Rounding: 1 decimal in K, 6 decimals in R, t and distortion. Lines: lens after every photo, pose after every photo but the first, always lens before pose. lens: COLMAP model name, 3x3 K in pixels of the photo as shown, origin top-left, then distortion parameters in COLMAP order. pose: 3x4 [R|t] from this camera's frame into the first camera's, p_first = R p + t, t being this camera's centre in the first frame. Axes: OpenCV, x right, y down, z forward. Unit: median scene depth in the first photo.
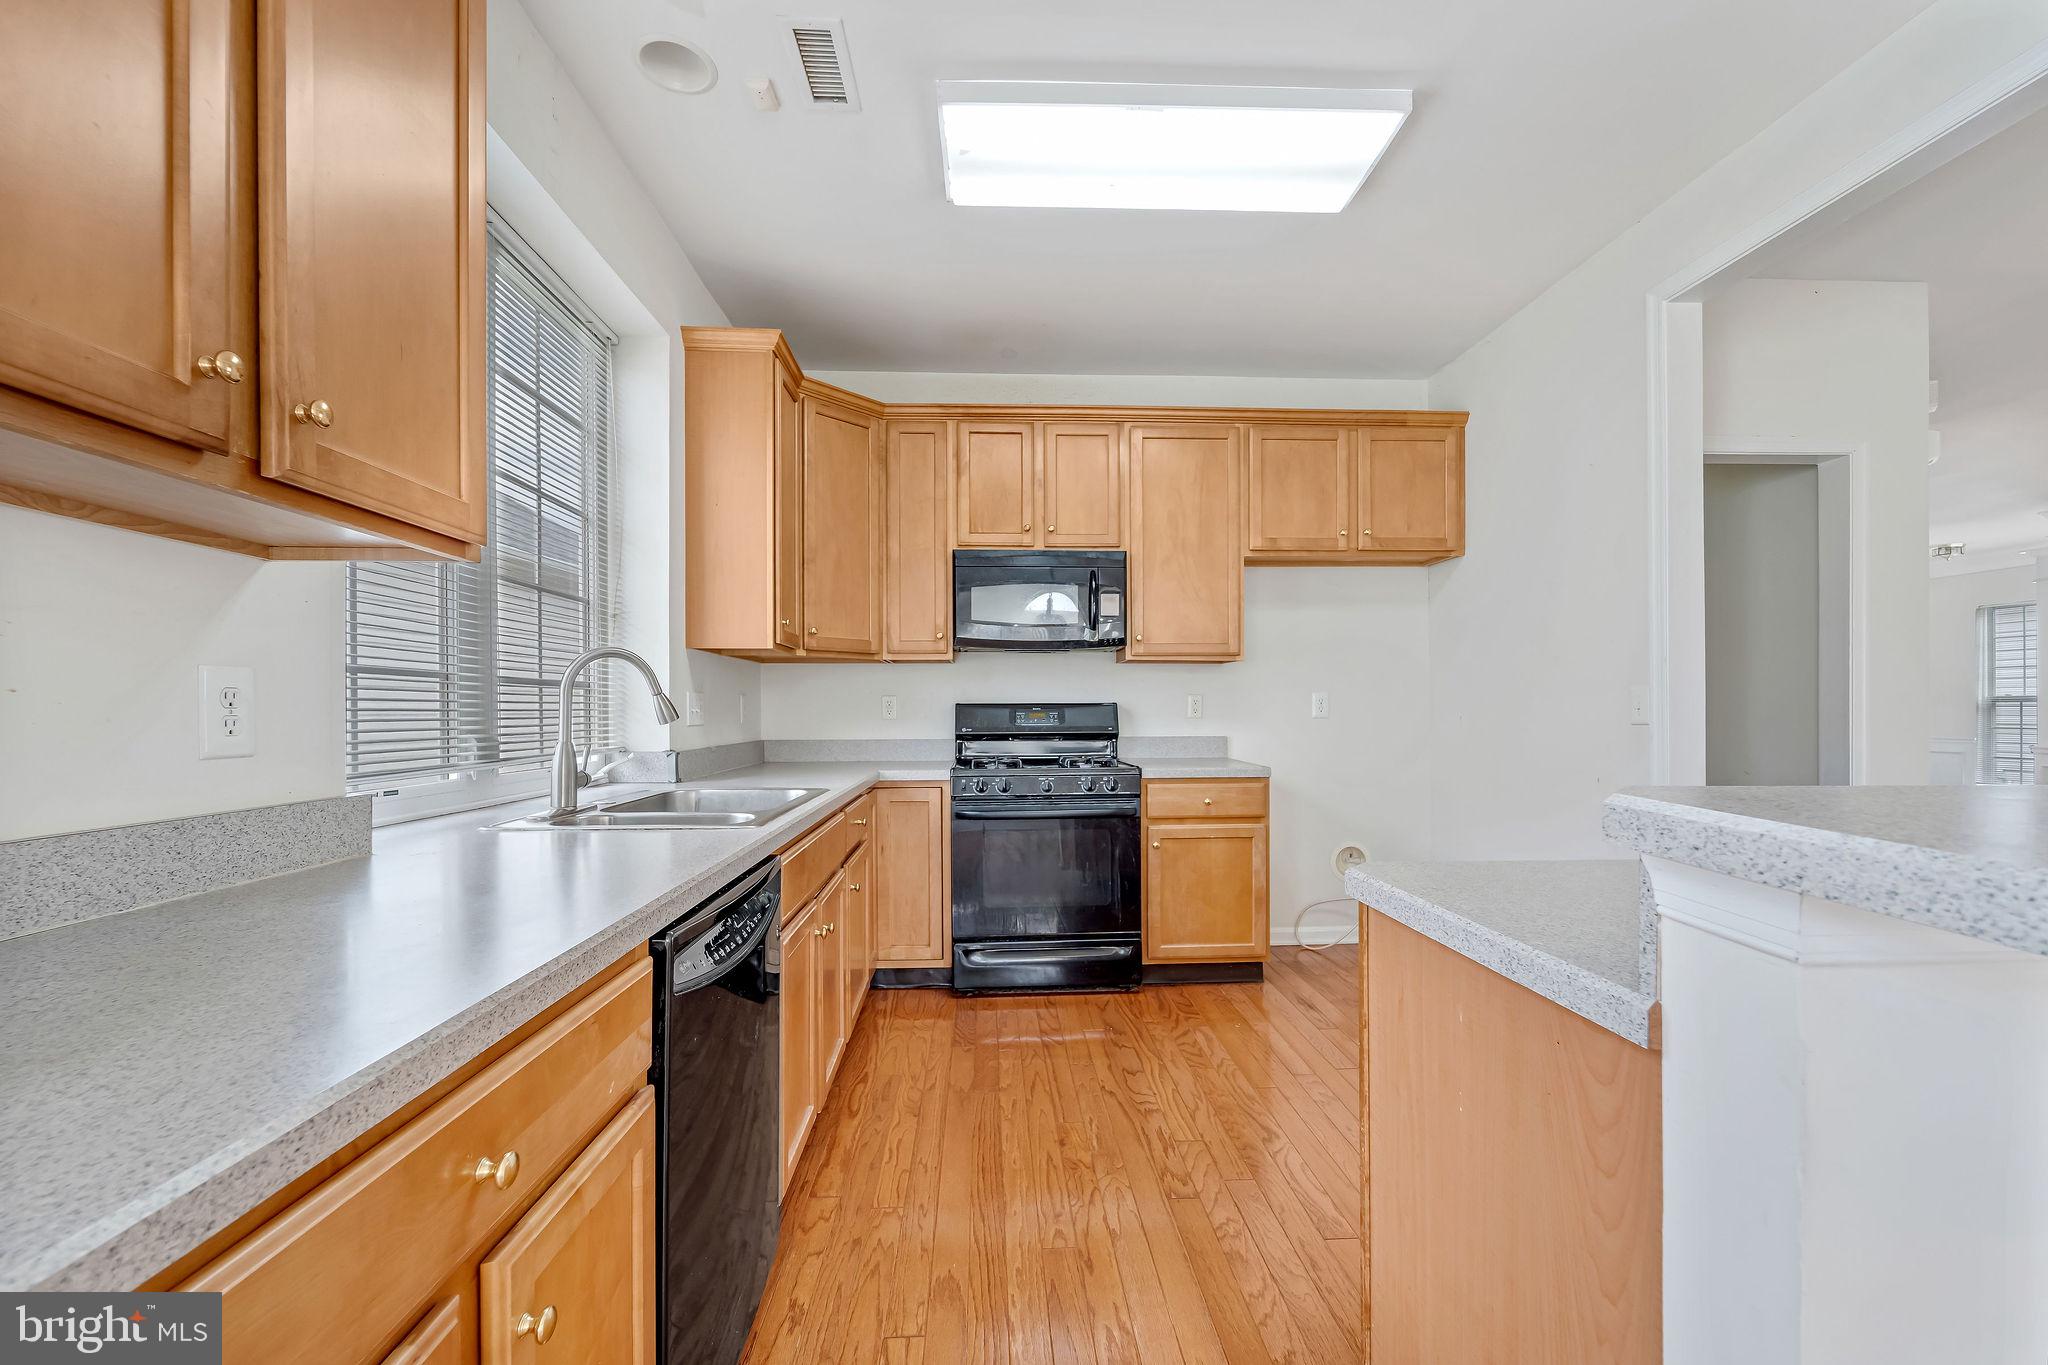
lens RADIAL K [[849.7, 0, 1020.3], [0, 849.7, 692.5], [0, 0, 1]] dist [0.001788, 0.000059]
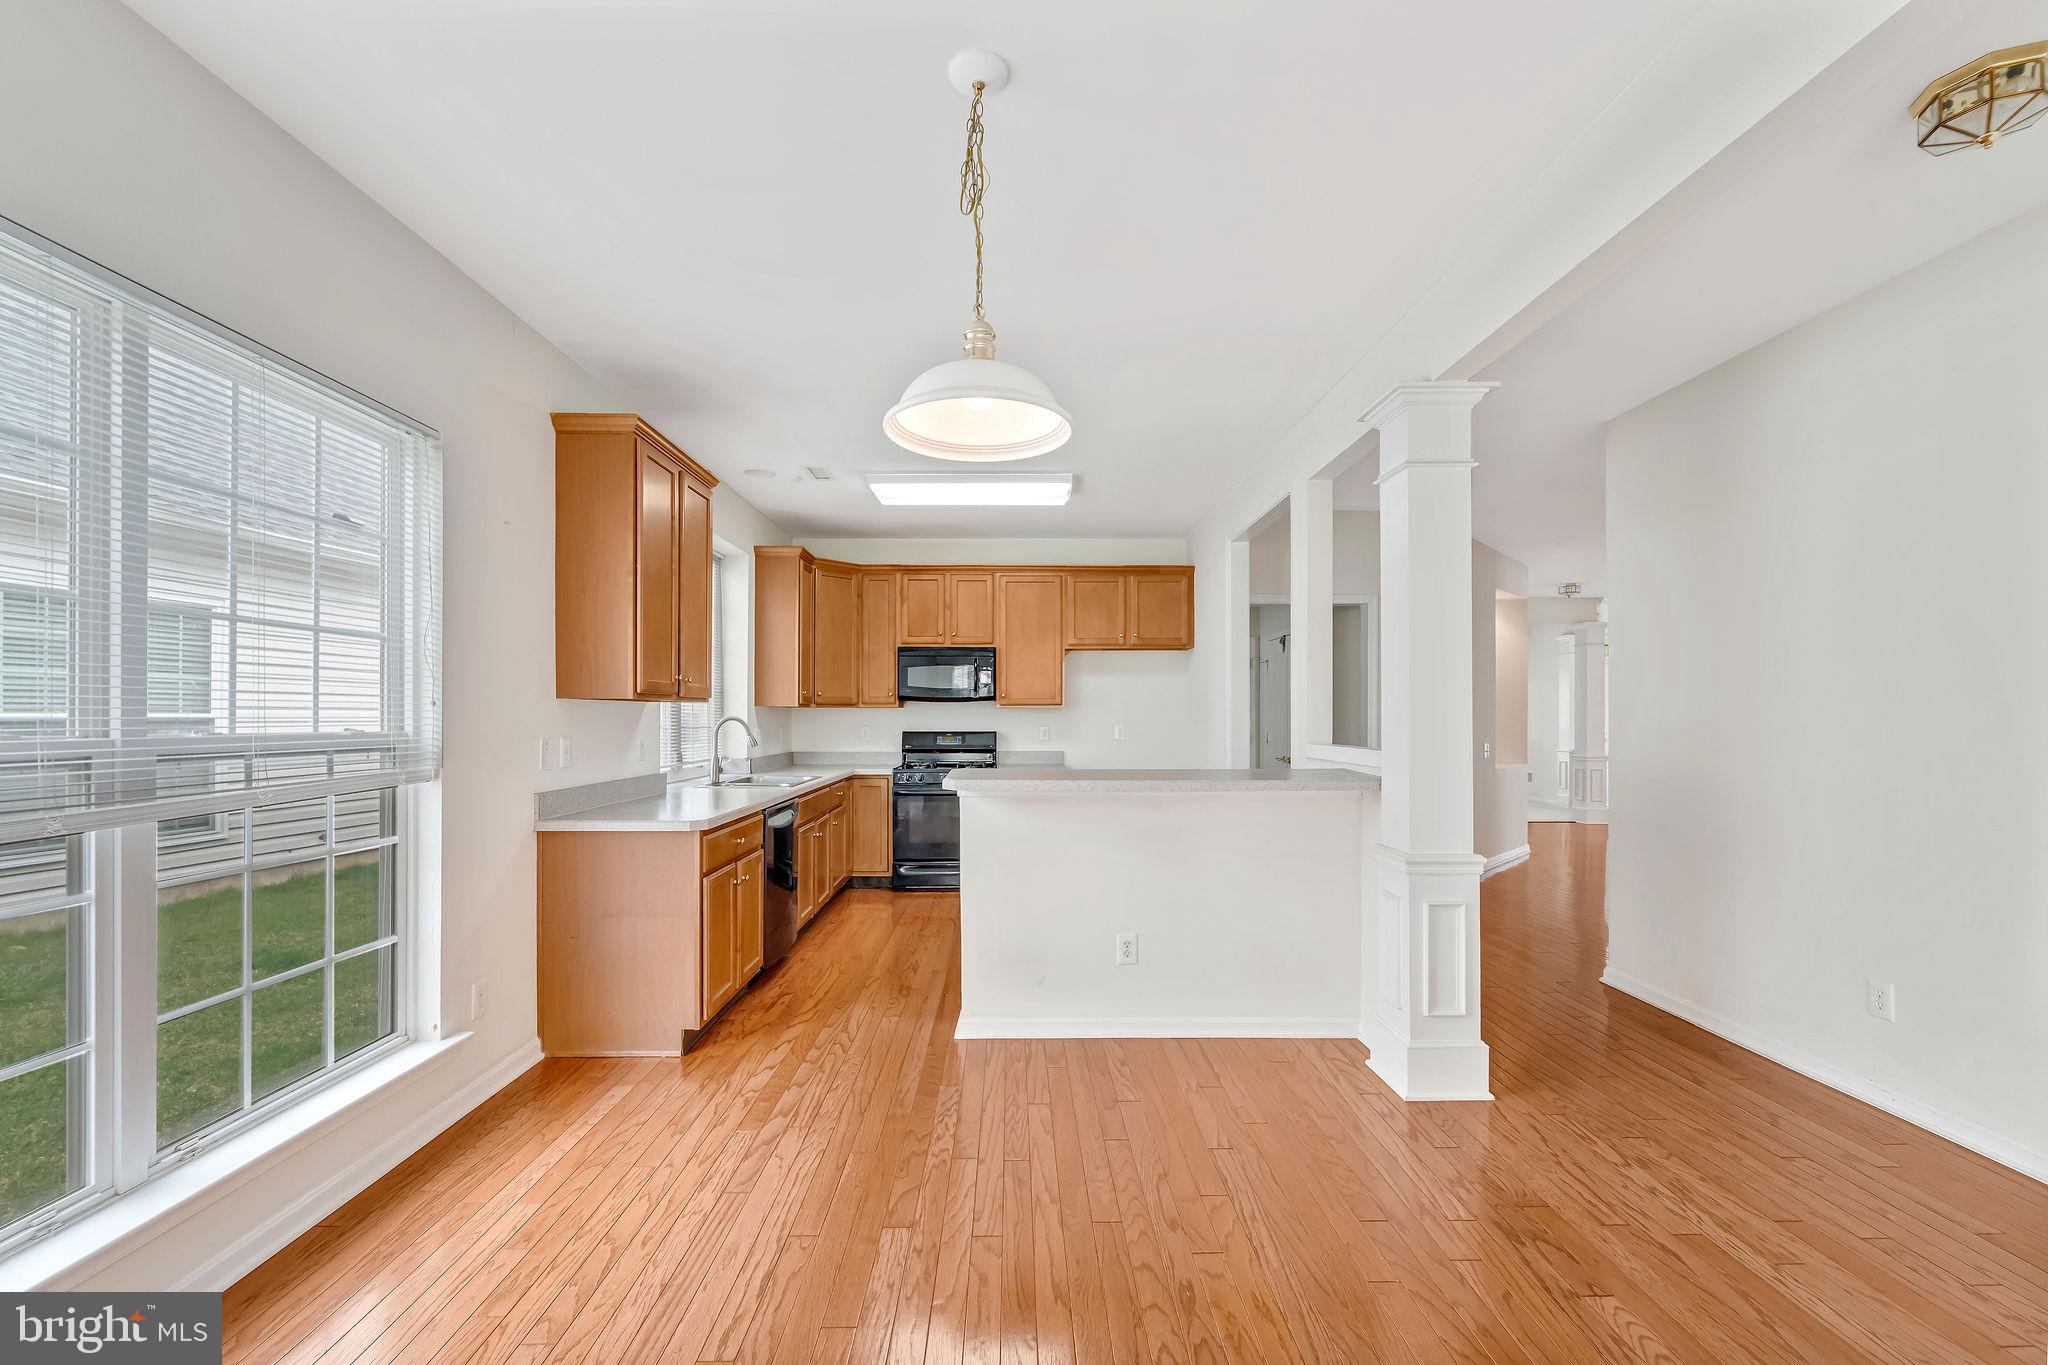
lens RADIAL K [[849.7, 0, 1020.3], [0, 849.7, 692.5], [0, 0, 1]] dist [0.001788, 0.000059]
pose [[0.999501, 0.002126, -0.031504, 0.235242], [-0.002401, 0.999959, -0.008708, -0.056009], [0.031485, 0.008779, 0.999466, -0.782910]]
